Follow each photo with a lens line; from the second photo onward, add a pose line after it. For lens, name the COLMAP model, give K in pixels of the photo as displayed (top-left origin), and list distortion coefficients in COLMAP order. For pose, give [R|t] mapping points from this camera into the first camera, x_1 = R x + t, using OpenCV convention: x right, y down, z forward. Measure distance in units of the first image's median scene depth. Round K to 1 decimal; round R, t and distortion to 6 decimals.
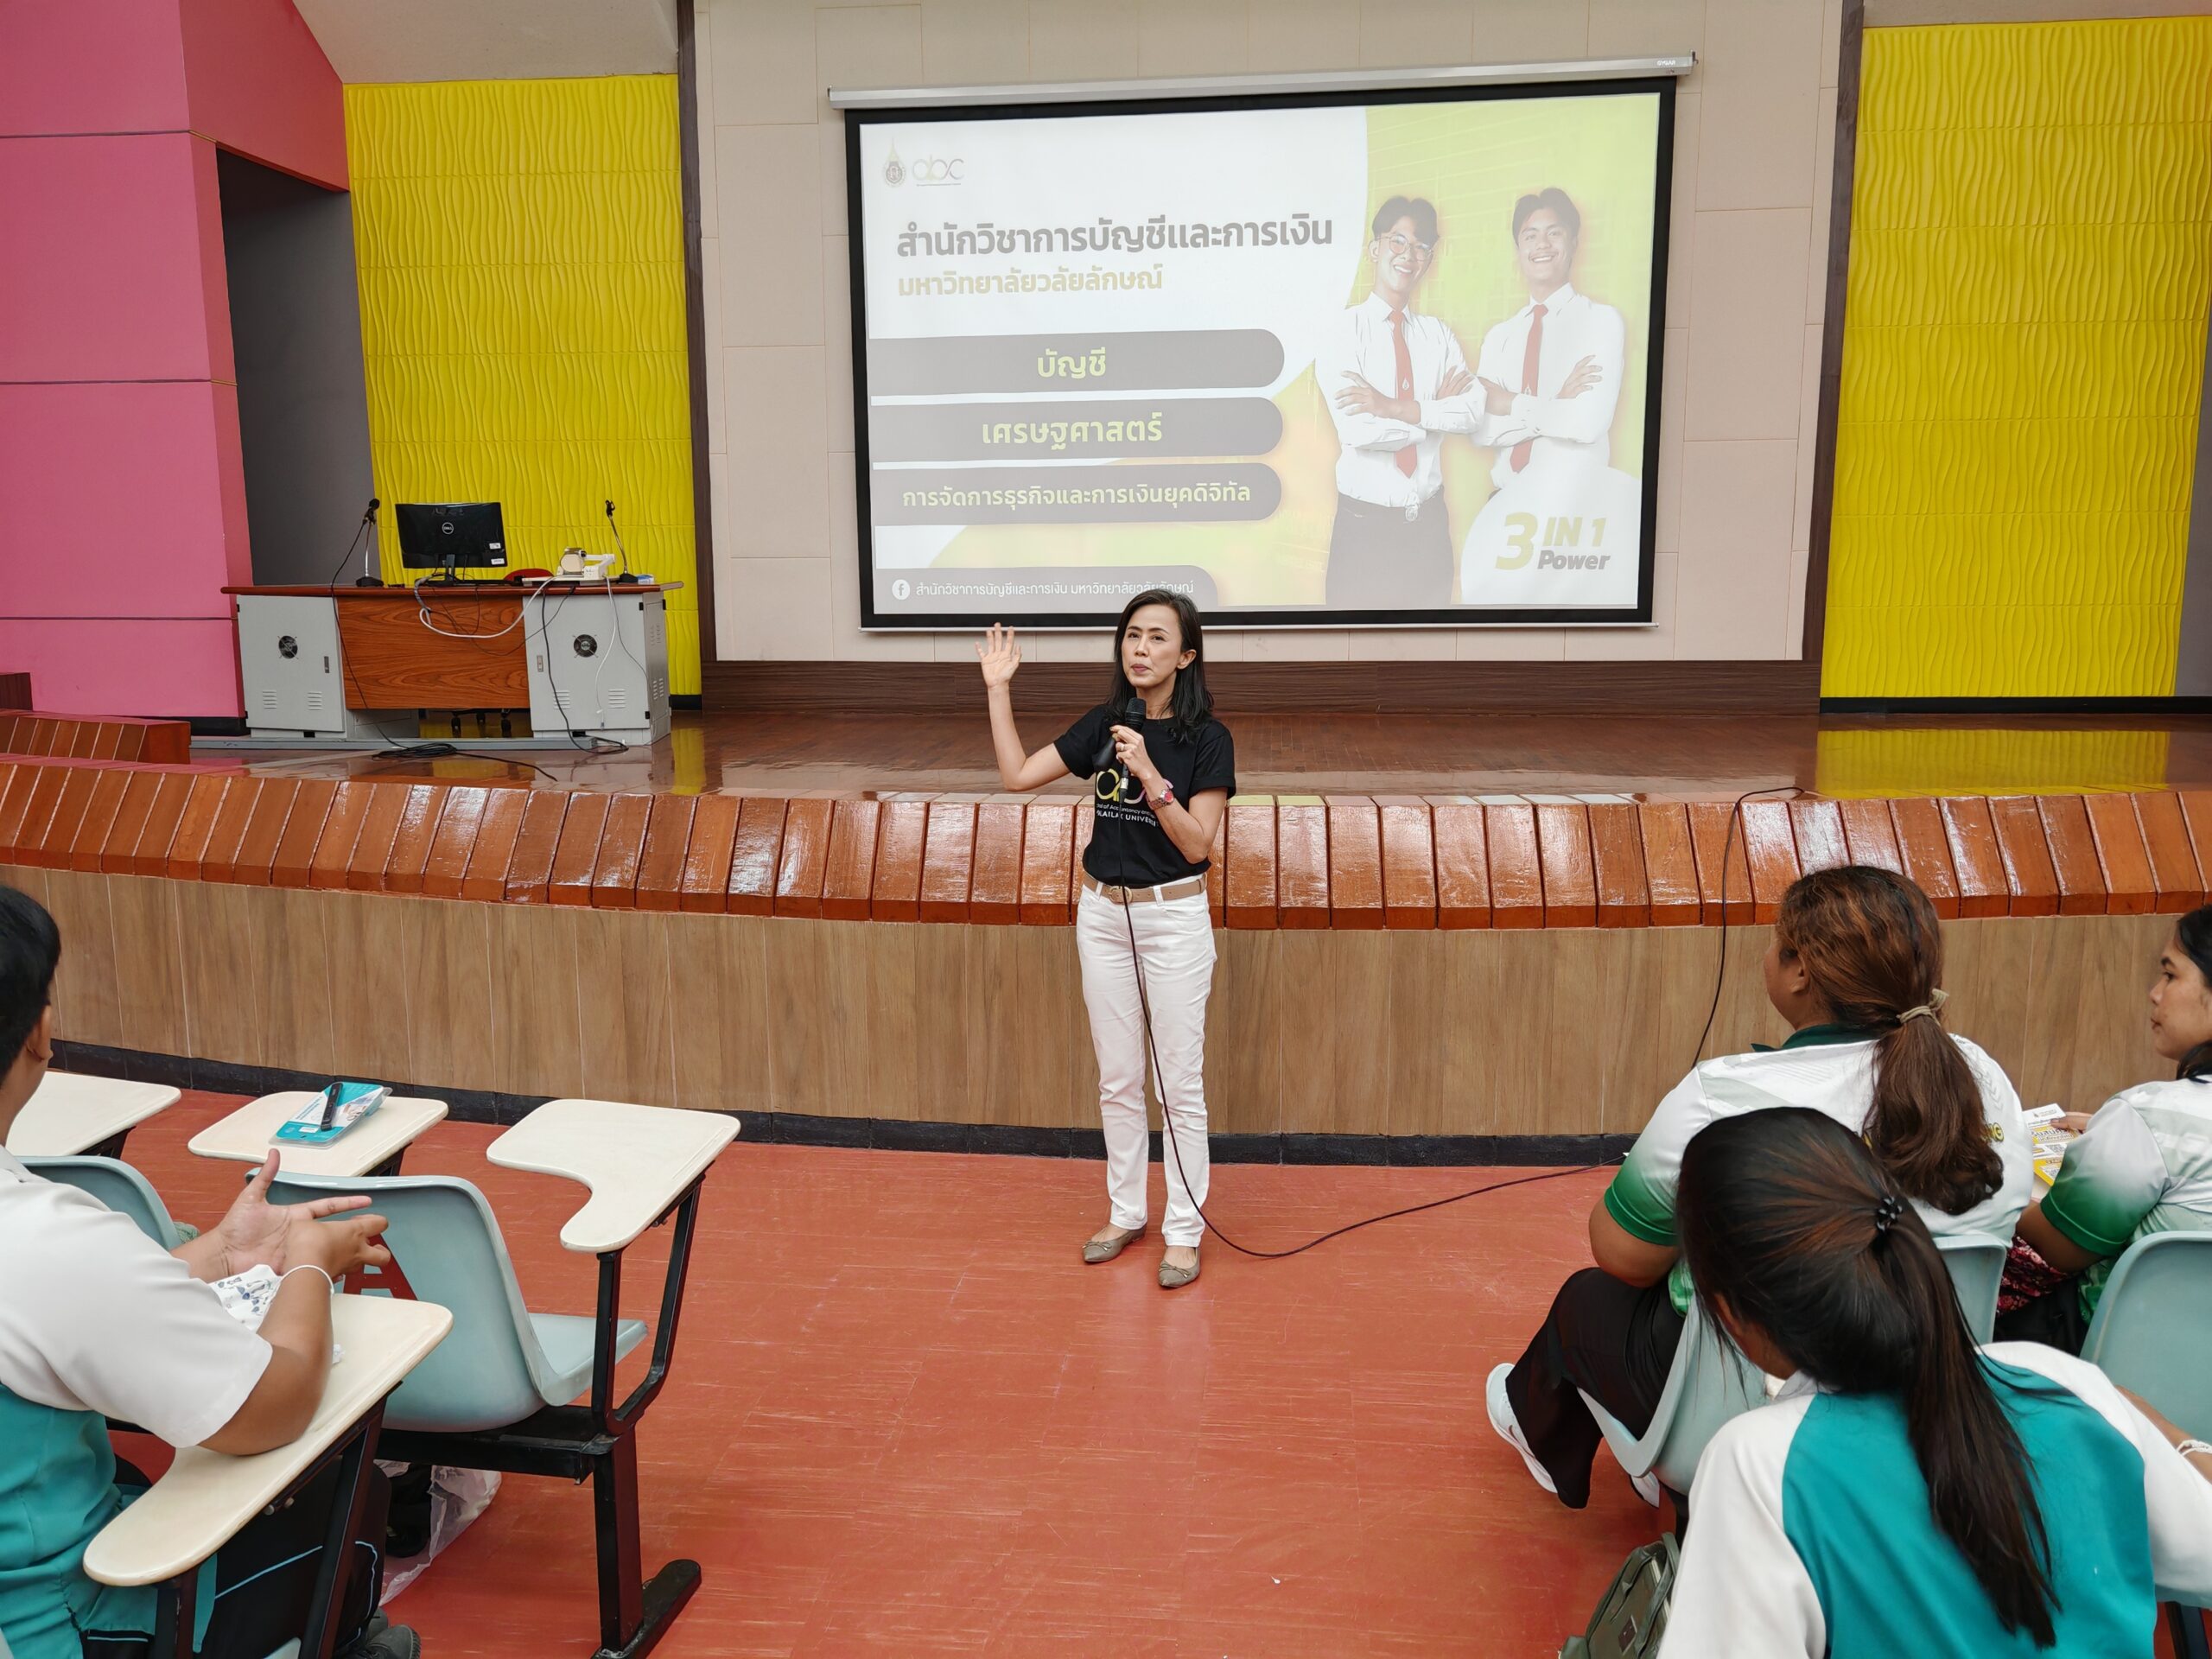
lens RADIAL K [[1682.2, 0, 1142.7], [0, 1682.2, 846.5], [0, 0, 1]] dist [0.044583, -0.051896]
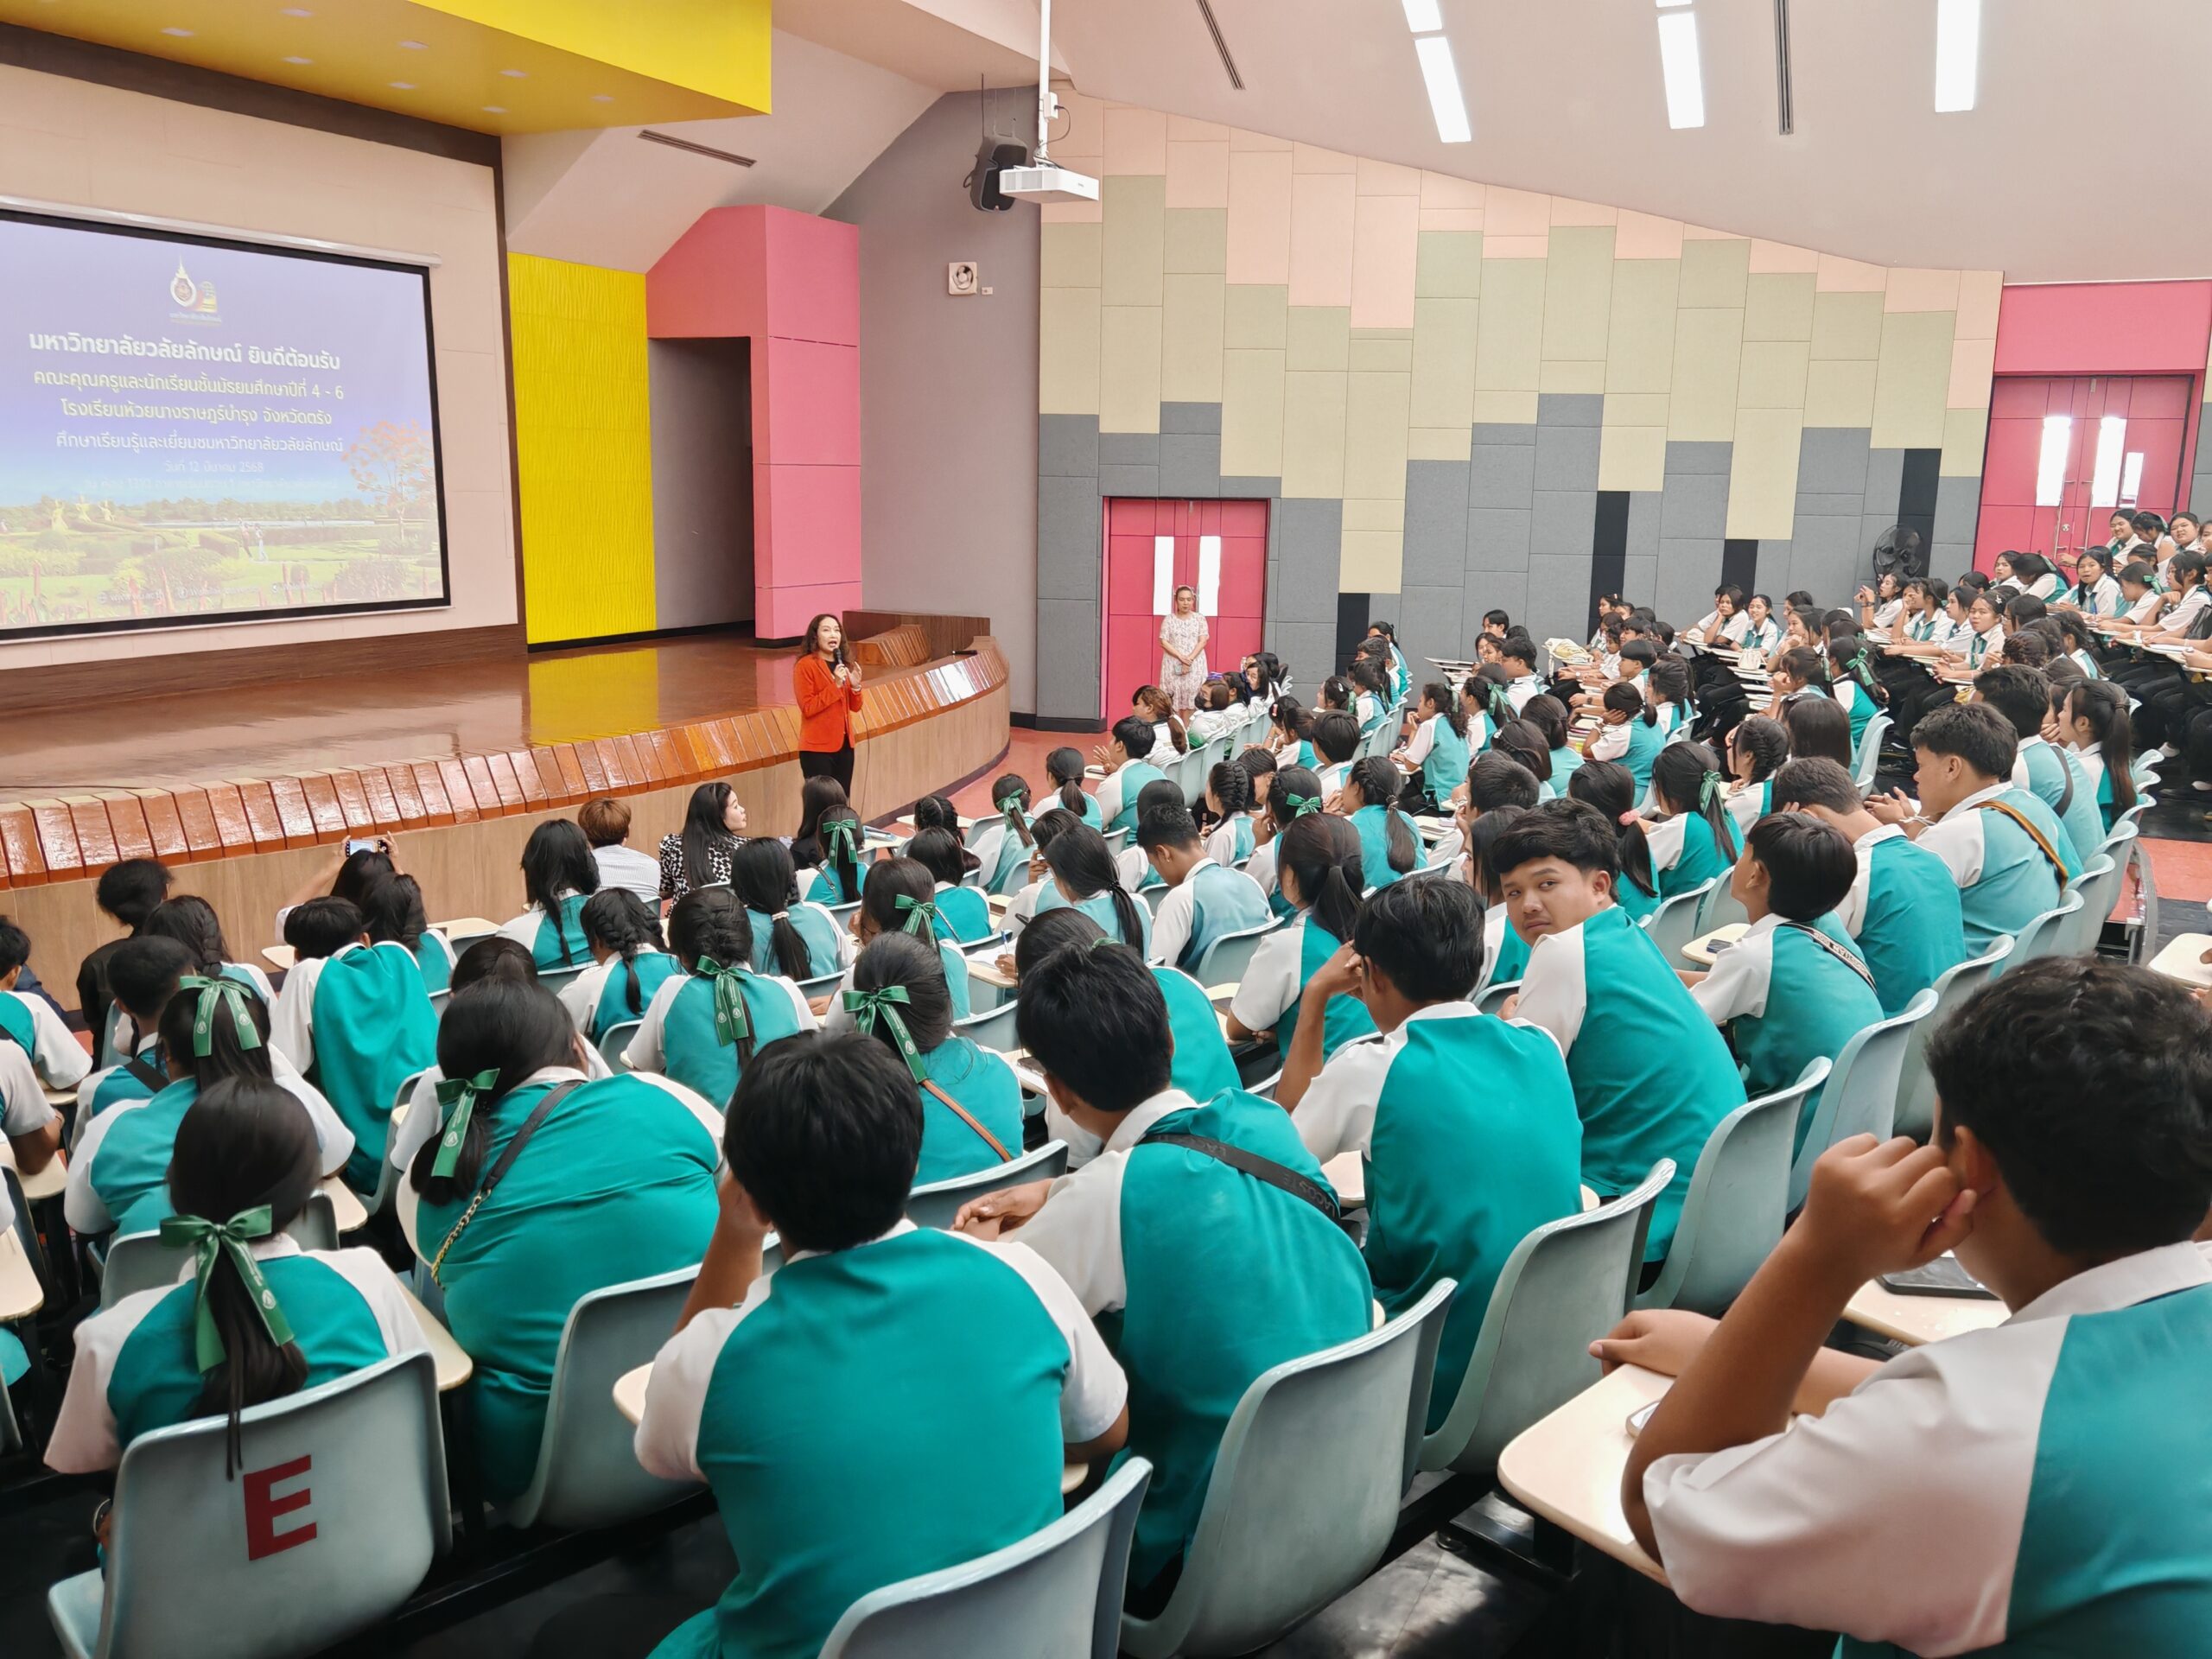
lens RADIAL K [[1682.2, 0, 1142.7], [0, 1682.2, 846.5], [0, 0, 1]] dist [0.044583, -0.051896]
pose [[0.357416, -0.190614, 0.914287, -1.044713], [0.133212, 0.979346, 0.152102, -0.072152], [-0.924396, 0.067430, 0.375426, -0.197507]]
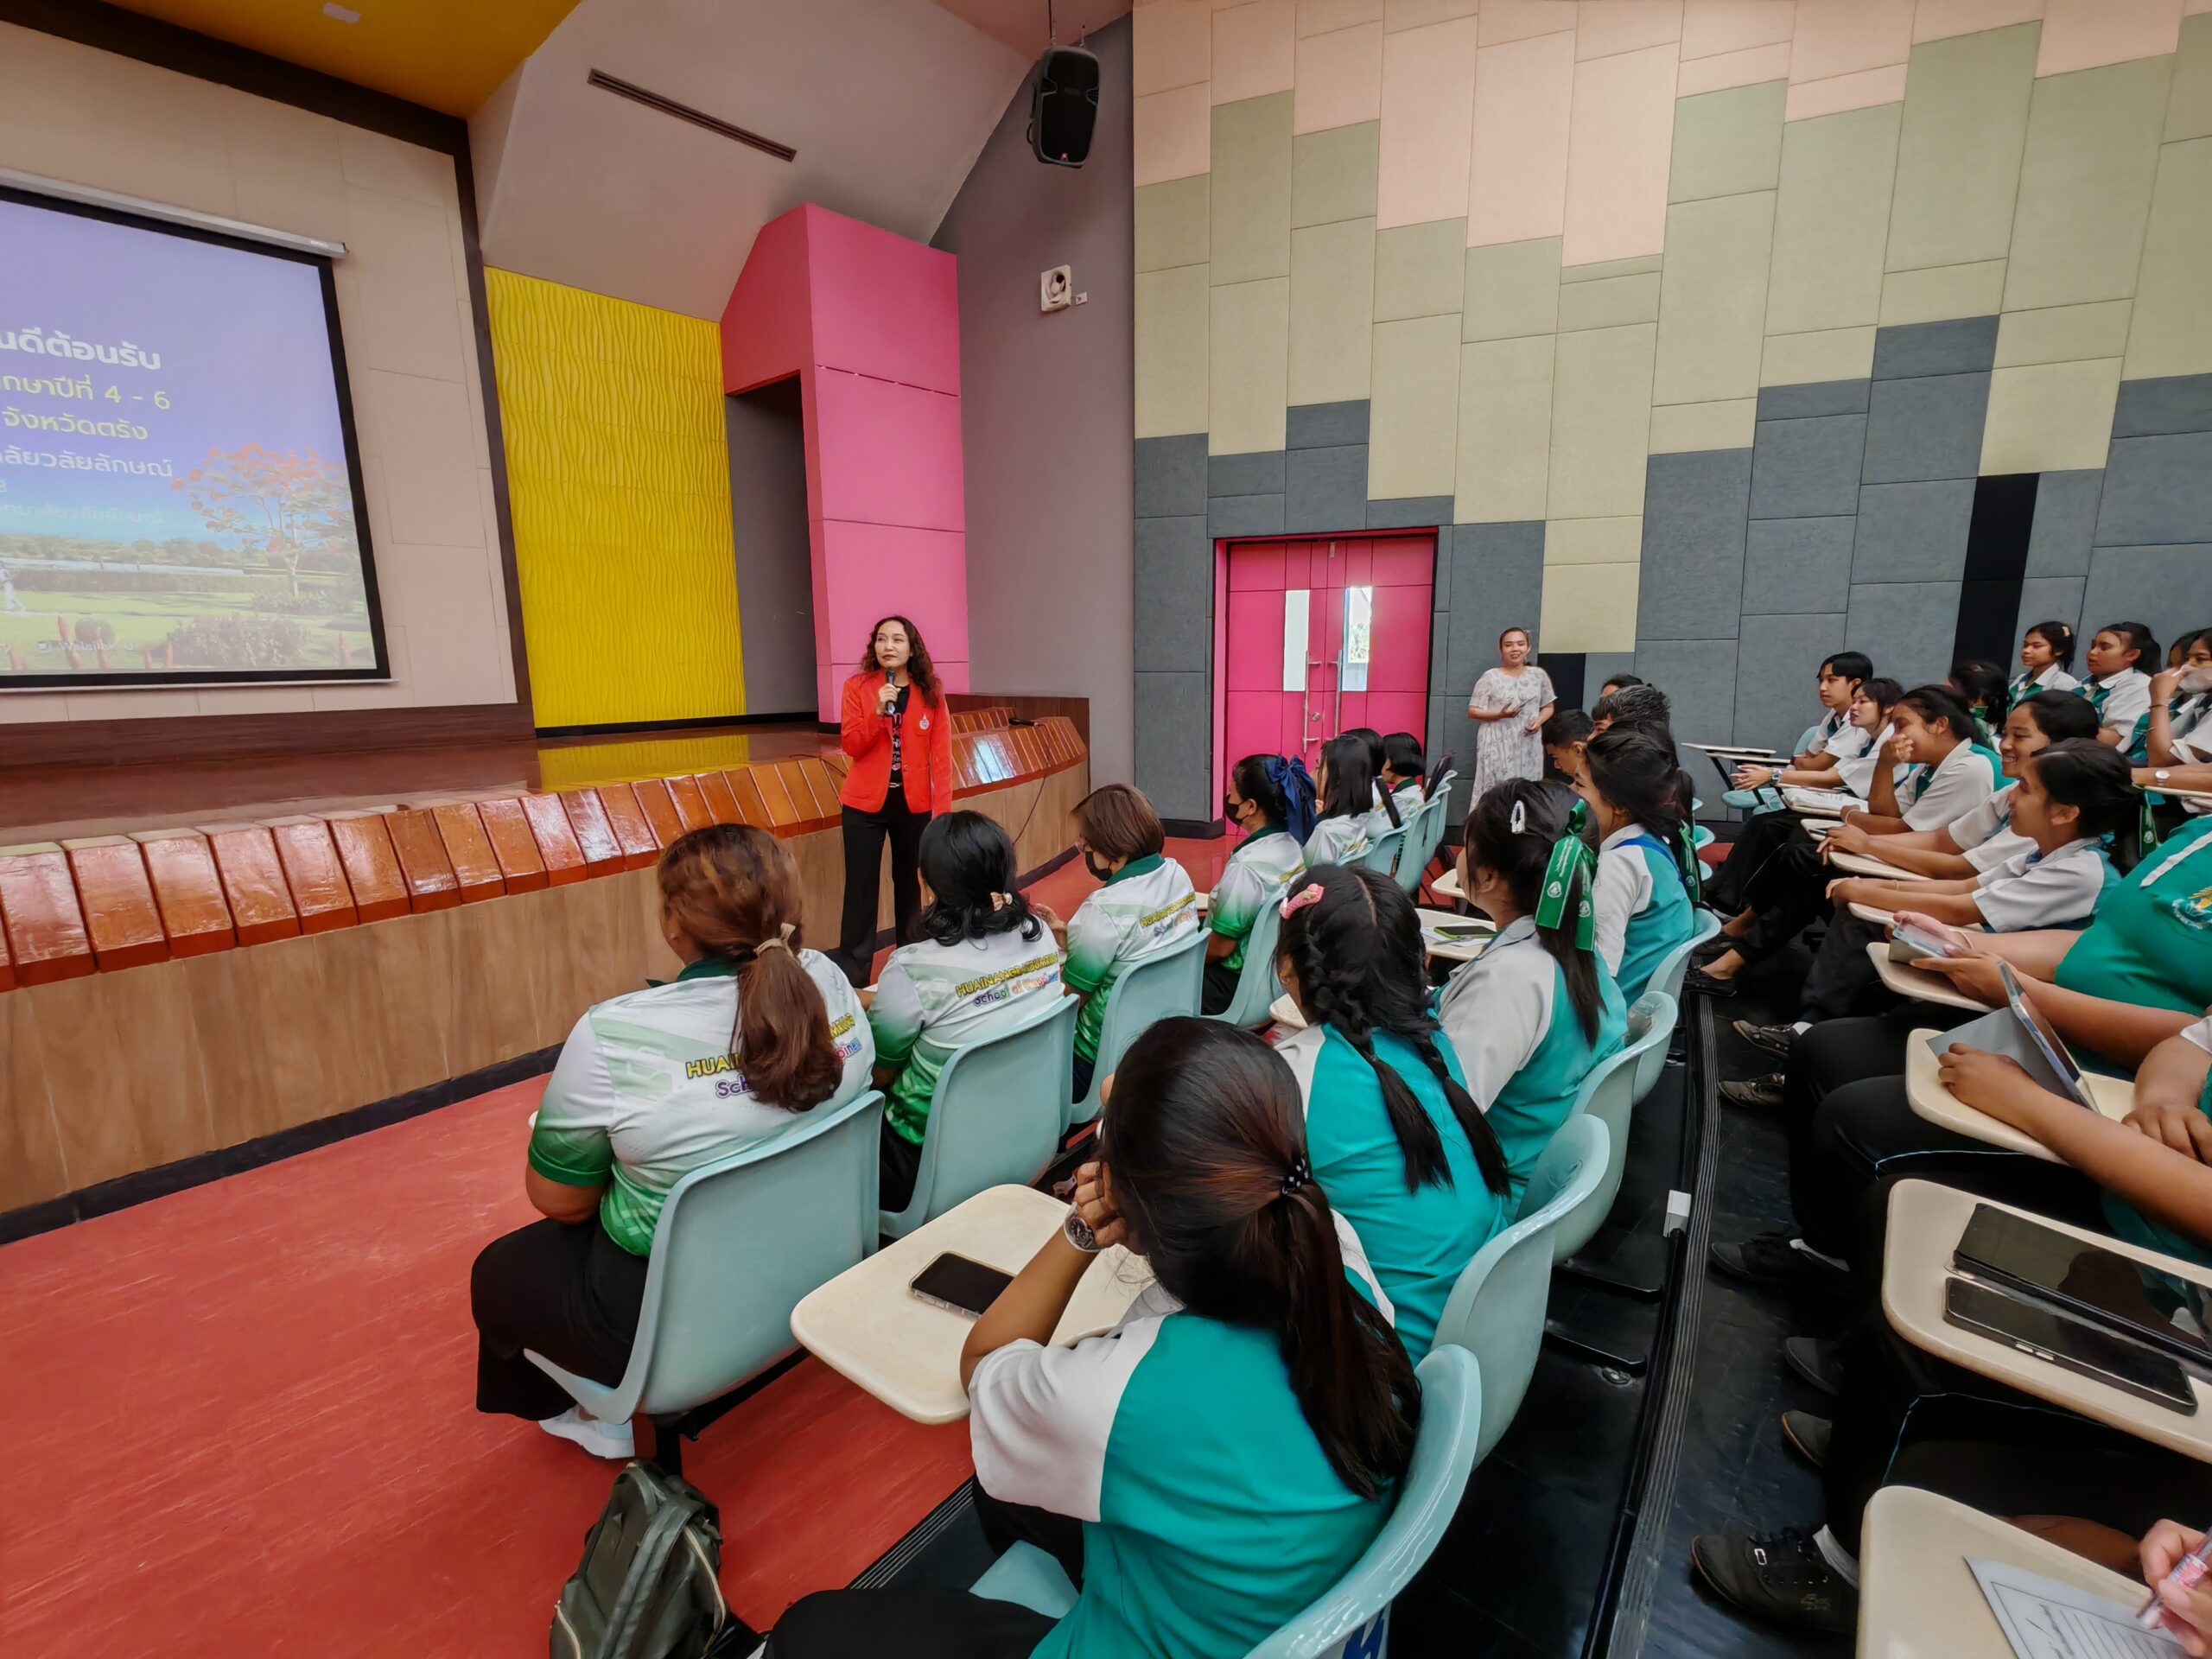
lens RADIAL K [[1007.2, 0, 1132.1], [0, 1007.2, 828.8], [0, 0, 1]] dist [0.001999, 0.000432]
pose [[0.597155, -0.143535, 0.789179, 0.008535], [0.135452, 0.987775, 0.077162, 0.000874], [-0.790606, 0.060818, 0.609297, 0.072440]]
